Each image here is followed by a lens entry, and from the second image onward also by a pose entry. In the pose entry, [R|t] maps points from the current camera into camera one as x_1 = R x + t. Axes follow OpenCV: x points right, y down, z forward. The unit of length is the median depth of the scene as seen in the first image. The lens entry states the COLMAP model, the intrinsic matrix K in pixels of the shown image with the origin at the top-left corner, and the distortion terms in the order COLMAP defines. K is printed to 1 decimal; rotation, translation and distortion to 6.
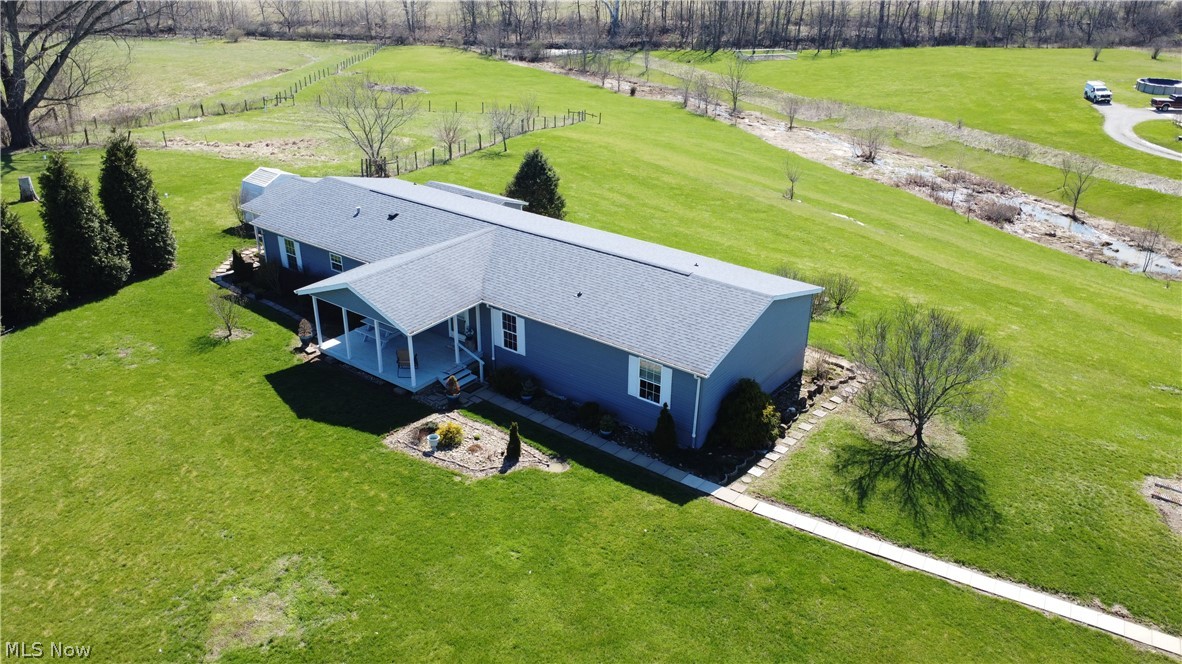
lens RADIAL K [[882.7, 0, 591.8], [0, 882.7, 334.2], [0, 0, 1]] dist [0.005375, -0.006919]
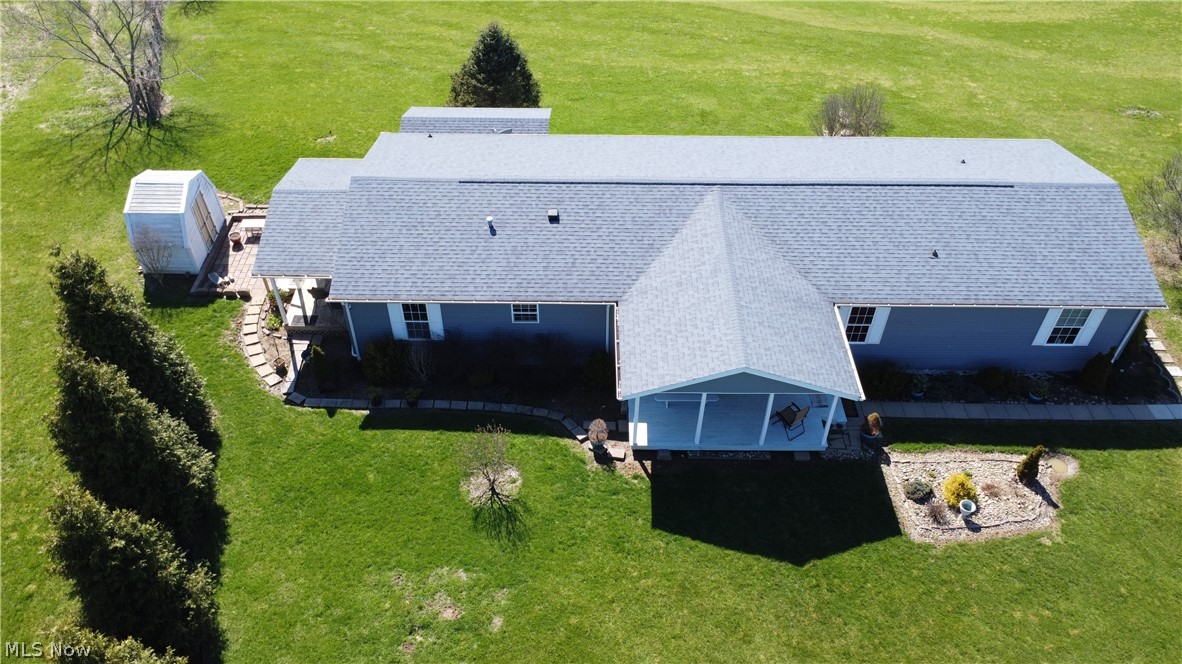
lens RADIAL K [[882.7, 0, 591.5], [0, 882.7, 333.7], [0, 0, 1]] dist [0.005375, -0.006919]
pose [[0.801574, -0.415083, 0.430332, -0.627895], [0.257850, 0.889363, 0.377553, -0.356314], [-0.539437, -0.191675, 0.819920, 0.466060]]
